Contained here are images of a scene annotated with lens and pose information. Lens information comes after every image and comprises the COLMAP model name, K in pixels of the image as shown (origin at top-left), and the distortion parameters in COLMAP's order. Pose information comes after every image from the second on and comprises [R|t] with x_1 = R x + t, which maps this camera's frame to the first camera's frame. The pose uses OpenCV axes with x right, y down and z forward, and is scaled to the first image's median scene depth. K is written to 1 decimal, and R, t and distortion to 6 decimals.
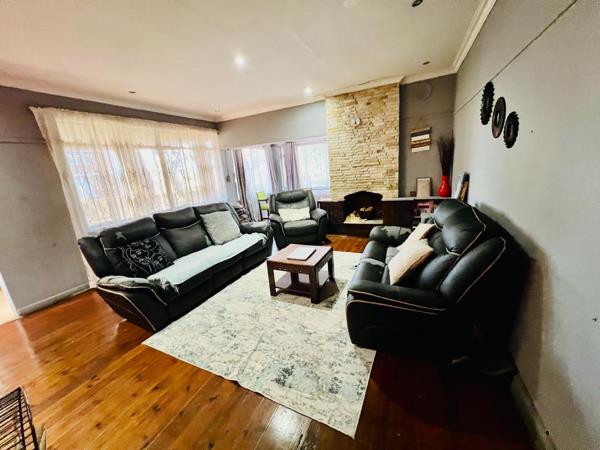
lens RADIAL K [[238.8, 0, 300.0], [0, 238.8, 225.0], [0, 0, 1]] dist [0.000790, 0.000090]
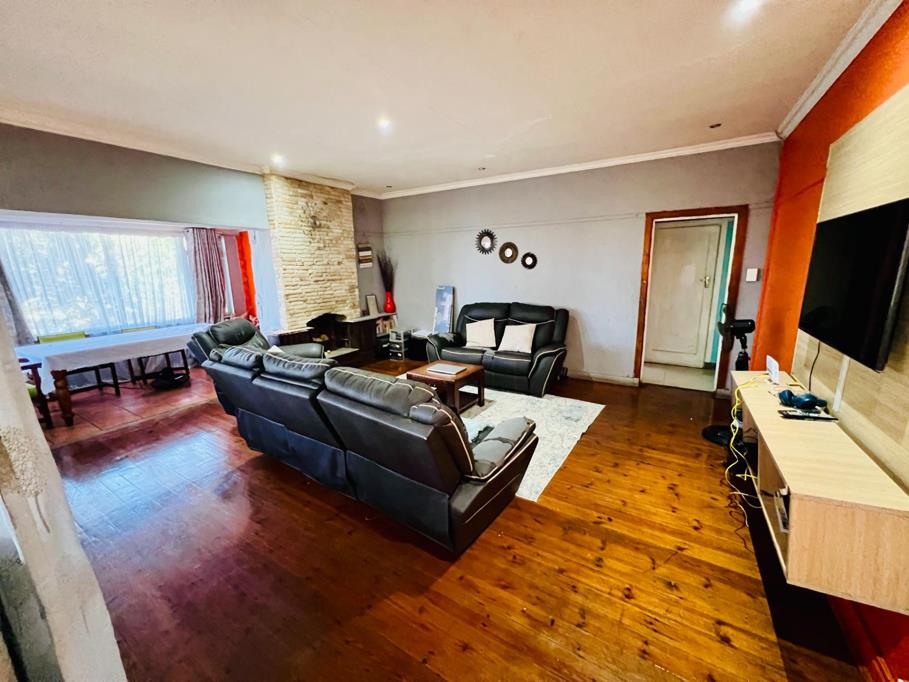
lens RADIAL K [[361.8, 0, 454.5], [0, 361.8, 341.0], [0, 0, 1]] dist [0.000790, 0.000090]
pose [[0.136476, -0.118713, 0.983505, -0.888320], [0.248594, 0.965131, 0.081999, -0.057339], [-0.958945, 0.233302, 0.161229, 0.499042]]
